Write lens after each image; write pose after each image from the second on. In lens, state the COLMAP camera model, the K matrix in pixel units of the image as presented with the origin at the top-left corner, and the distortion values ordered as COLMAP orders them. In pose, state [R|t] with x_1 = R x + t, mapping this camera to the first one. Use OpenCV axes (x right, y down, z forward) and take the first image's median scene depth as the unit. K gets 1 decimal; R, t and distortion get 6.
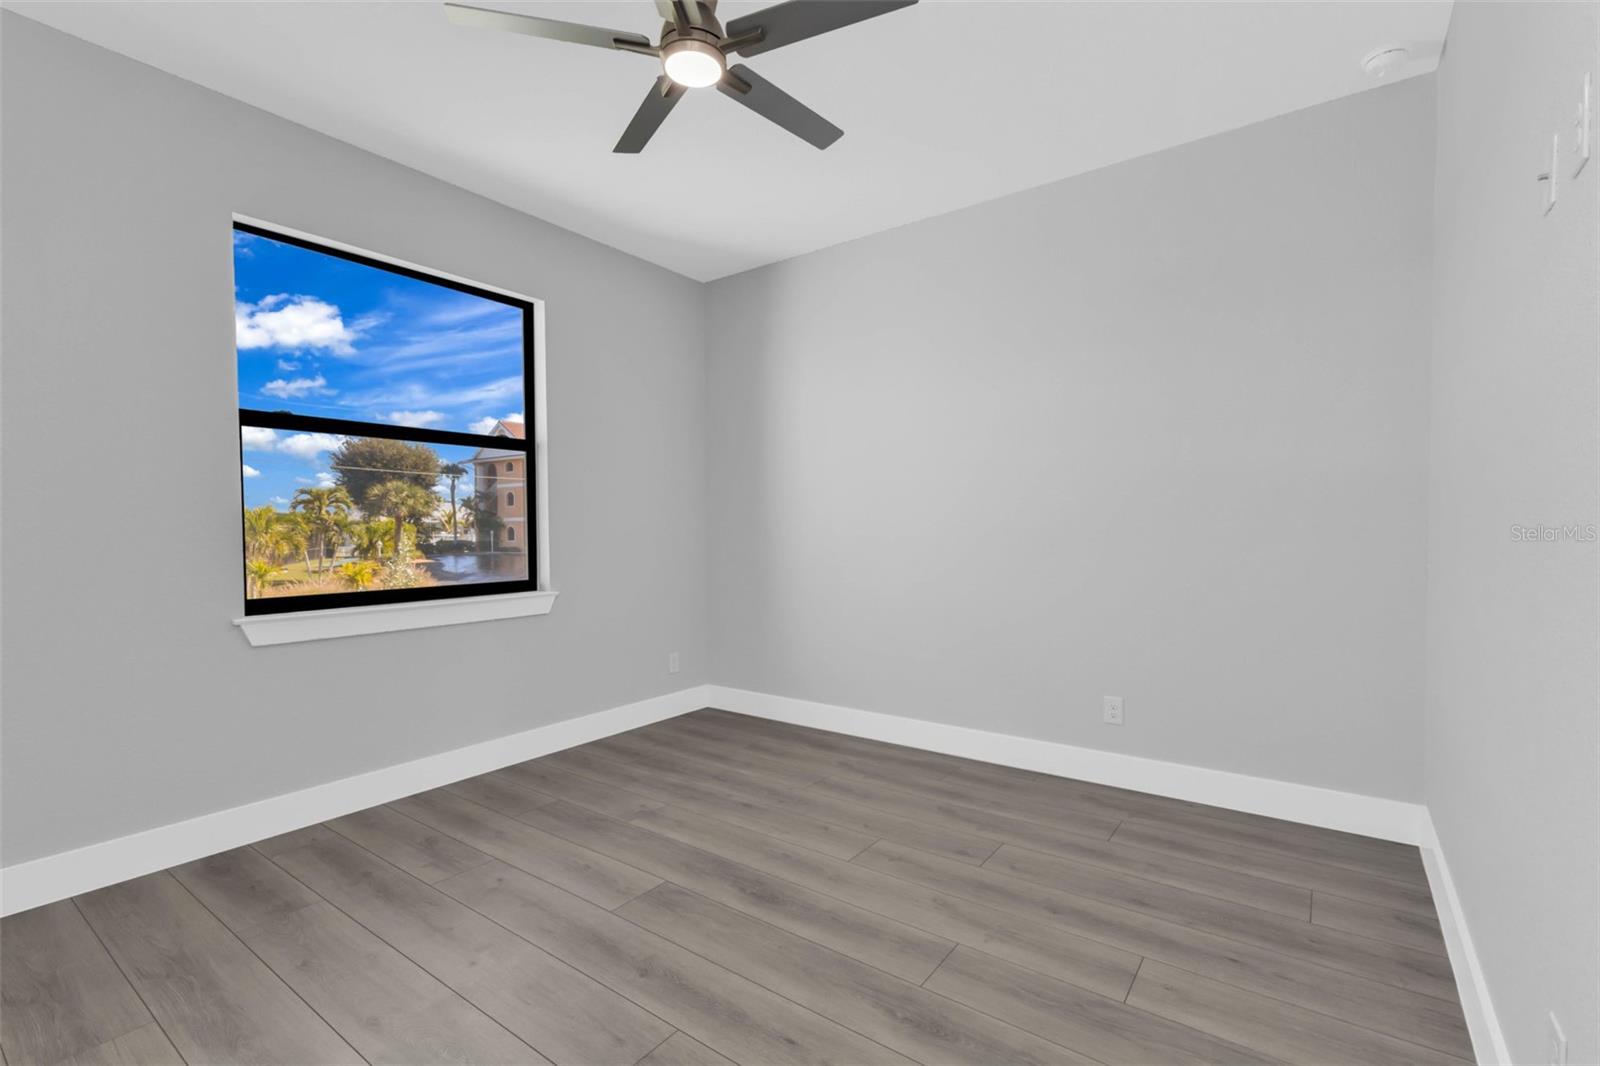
lens RADIAL K [[717.5, 0, 800.9], [0, 717.5, 532.8], [0, 0, 1]] dist [0.003203, -0.001147]
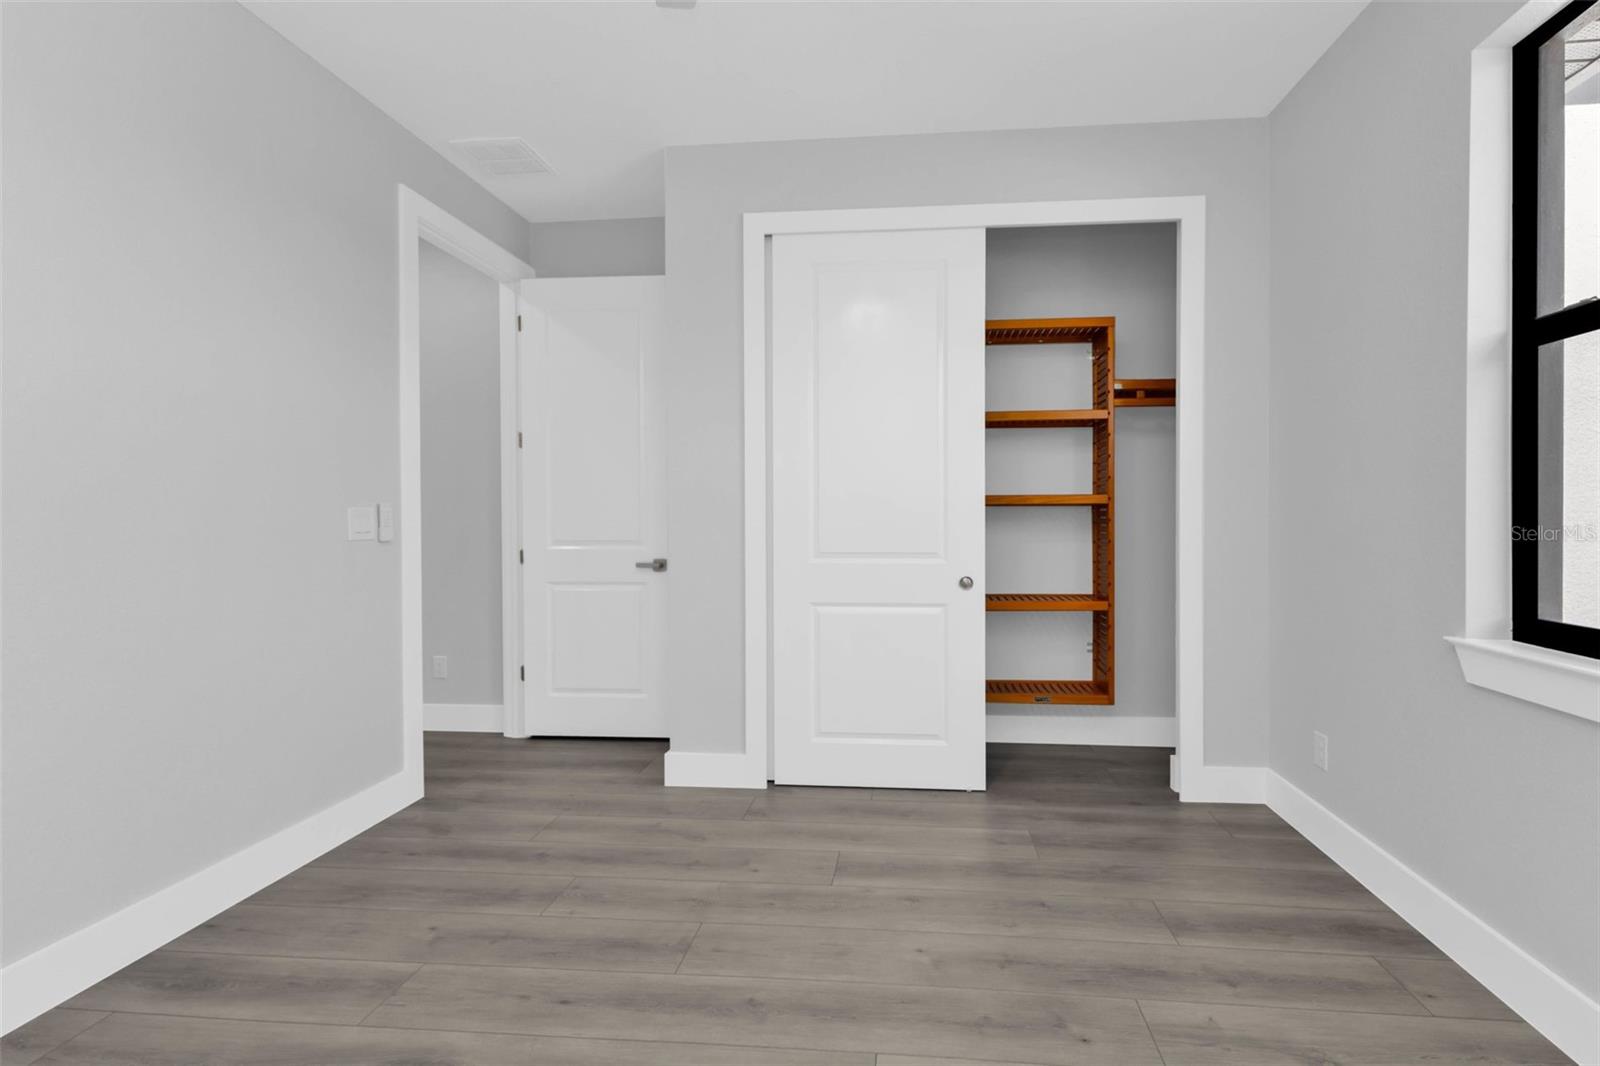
lens RADIAL K [[717.5, 0, 799.0], [0, 717.5, 526.4], [0, 0, 1]] dist [0.003203, -0.001147]
pose [[-0.892231, 0.012325, -0.451412, 0.125705], [0.005851, 0.999859, 0.015736, 0.007495], [0.451542, 0.011399, -0.892177, 1.822972]]
